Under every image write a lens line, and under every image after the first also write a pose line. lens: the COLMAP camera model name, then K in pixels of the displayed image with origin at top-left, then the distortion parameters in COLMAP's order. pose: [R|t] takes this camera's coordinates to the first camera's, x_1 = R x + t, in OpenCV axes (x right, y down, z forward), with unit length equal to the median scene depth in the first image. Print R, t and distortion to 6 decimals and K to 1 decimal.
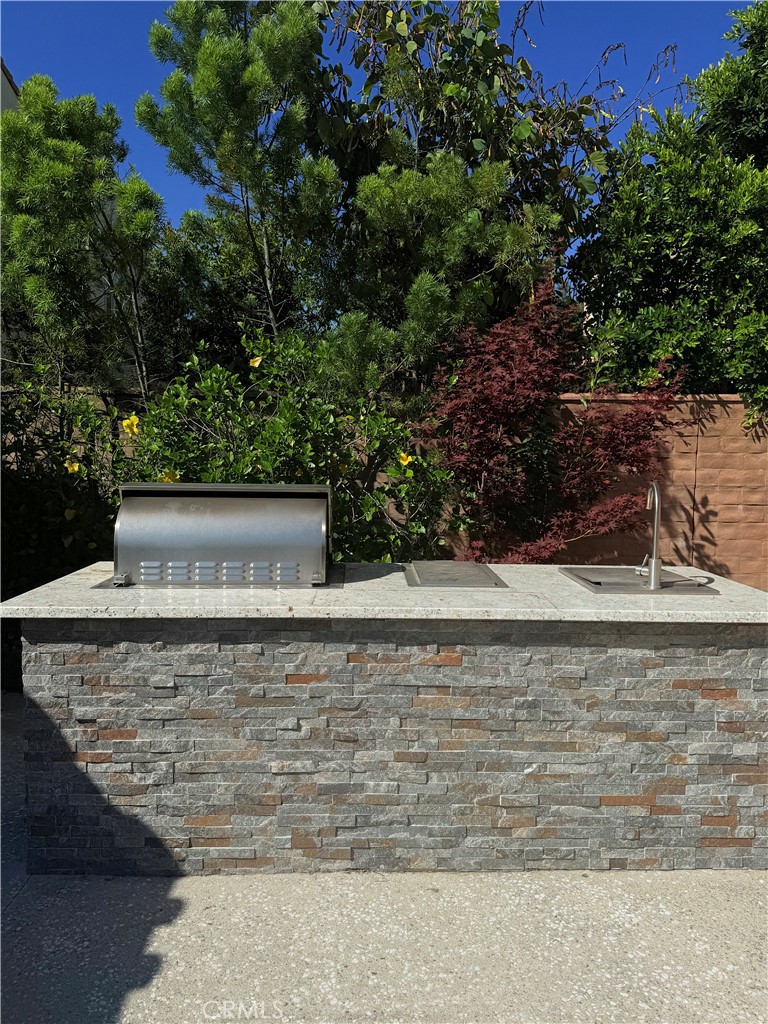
lens RADIAL K [[807.6, 0, 384.0], [0, 807.6, 511.8], [0, 0, 1]] dist [-0.030129, -0.004709]
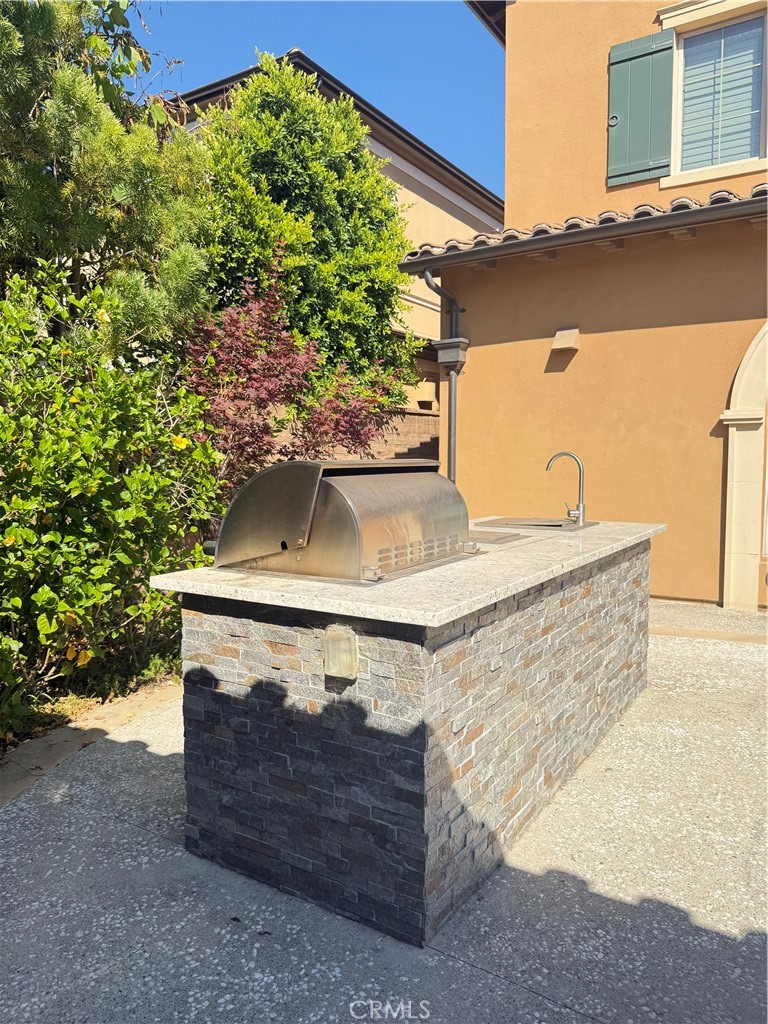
lens RADIAL K [[729.8, 0, 384.7], [0, 729.8, 512.2], [0, 0, 1]] dist [-0.004130, 0.002347]
pose [[0.551353, -0.080666, 0.830363, -1.040015], [0.072603, 0.996178, 0.048567, -0.019638], [-0.831107, 0.033509, 0.555102, 0.619265]]
